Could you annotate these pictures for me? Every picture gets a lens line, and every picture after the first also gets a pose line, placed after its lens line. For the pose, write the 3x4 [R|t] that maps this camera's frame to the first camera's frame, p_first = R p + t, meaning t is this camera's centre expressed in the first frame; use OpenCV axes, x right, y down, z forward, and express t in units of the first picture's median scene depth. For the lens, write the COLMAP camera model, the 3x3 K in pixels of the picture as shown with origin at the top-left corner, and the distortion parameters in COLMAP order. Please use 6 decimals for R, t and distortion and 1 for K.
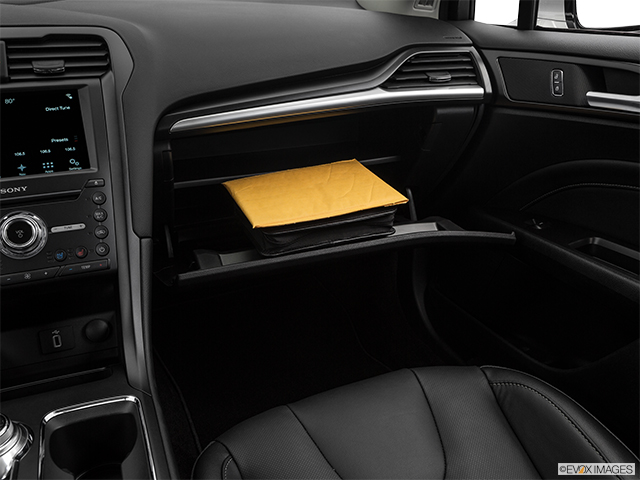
lens RADIAL K [[608.7, 0, 315.2], [0, 608.7, 235.9], [0, 0, 1]] dist [-0.025225, -0.004936]
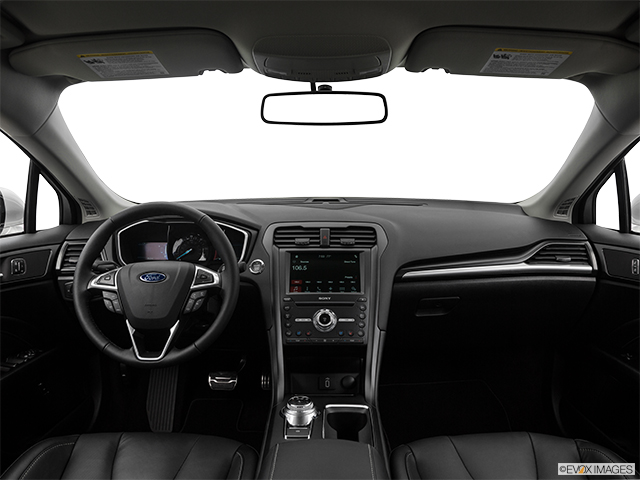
lens RADIAL K [[474.7, 0, 320.0], [0, 474.7, 240.0], [0, 0, 1]] dist [-0.137829, 0.067898]
pose [[0.915746, 0.054352, -0.398063, 0.111141], [-0.153260, 0.963141, -0.221066, 0.083084], [0.371376, 0.263448, 0.890323, -0.456129]]
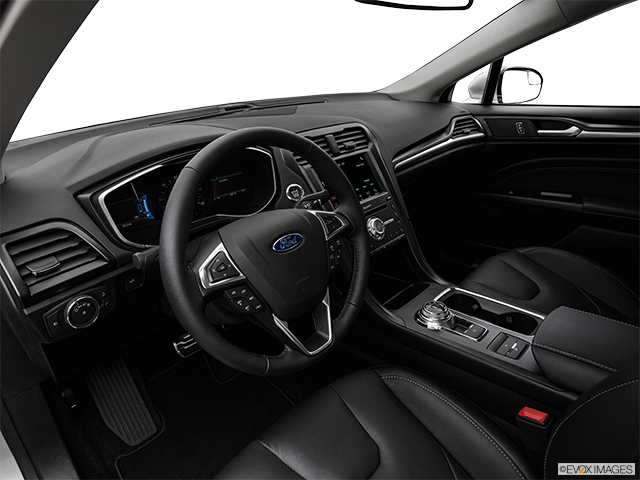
lens RADIAL K [[397.9, 0, 306.2], [0, 397.9, 240.9], [0, 0, 1]] dist [-0.071430, 0.000427]
pose [[0.936132, -0.193211, 0.293812, -0.976237], [0.190504, 0.980947, 0.038095, -0.047953], [-0.295575, 0.020311, 0.955104, -0.172992]]
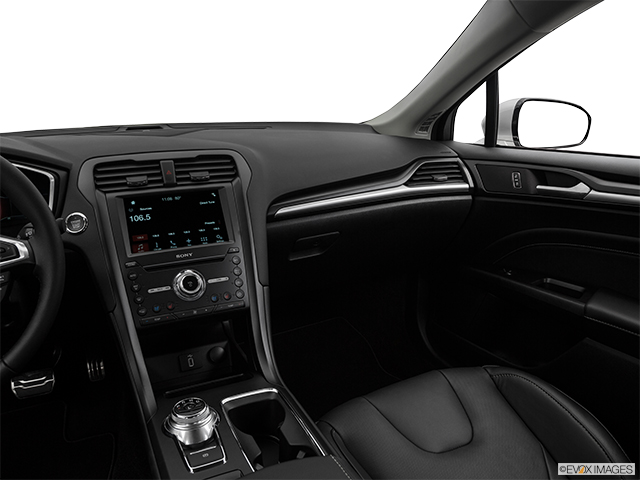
lens RADIAL K [[474.7, 0, 320.0], [0, 474.7, 240.0], [0, 0, 1]] dist [-0.137829, 0.067898]
pose [[0.998598, -0.025320, 0.046495, -0.188804], [0.030856, 0.991989, -0.122497, 0.035851], [-0.043021, 0.123760, 0.991379, -0.168225]]
